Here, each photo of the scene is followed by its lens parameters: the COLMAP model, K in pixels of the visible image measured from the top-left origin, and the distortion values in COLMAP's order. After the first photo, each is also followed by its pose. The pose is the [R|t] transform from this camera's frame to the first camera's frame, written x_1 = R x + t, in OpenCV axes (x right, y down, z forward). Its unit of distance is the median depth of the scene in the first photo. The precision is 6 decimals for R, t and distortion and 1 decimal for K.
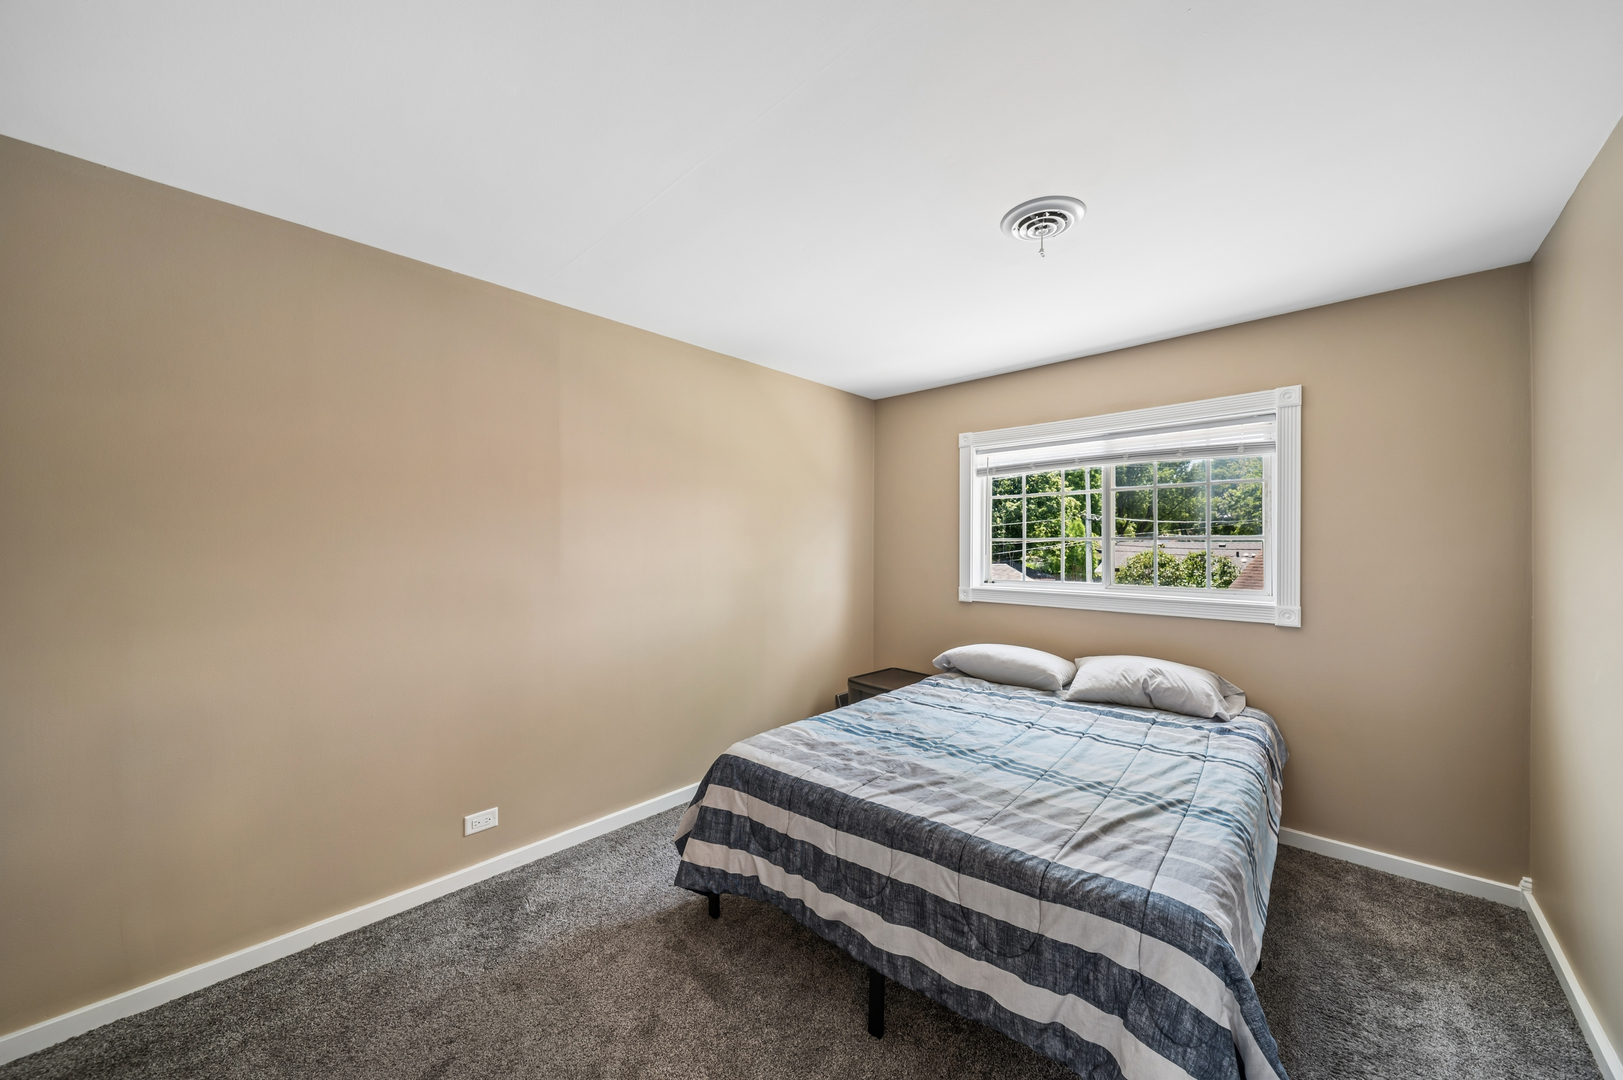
lens RADIAL K [[575.7, 0, 811.5], [0, 575.7, 540.0], [0, 0, 1]] dist [0.000211, -0.003602]
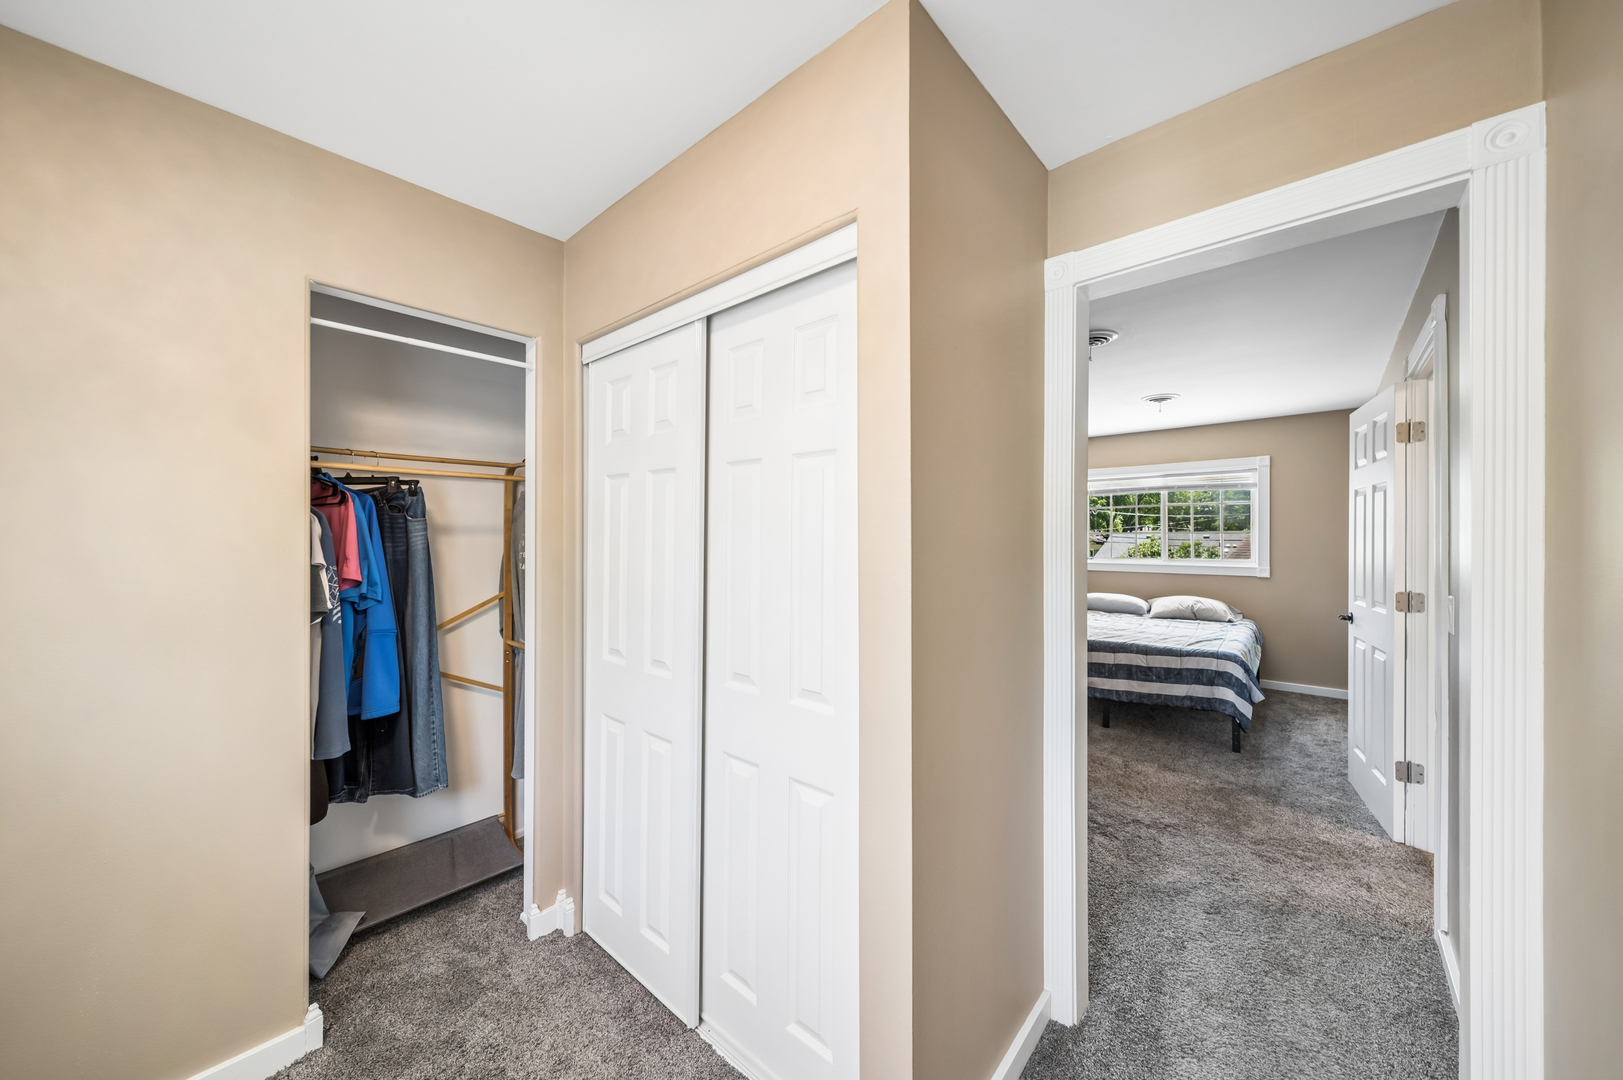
lens RADIAL K [[573.7, 0, 815.4], [0, 573.7, 529.4], [0, 0, 1]] dist [0.000201, -0.003595]
pose [[0.999671, -0.000903, 0.025620, -0.750646], [0.001016, 0.999990, -0.004397, -0.007377], [-0.025616, 0.004422, 0.999662, -0.916641]]
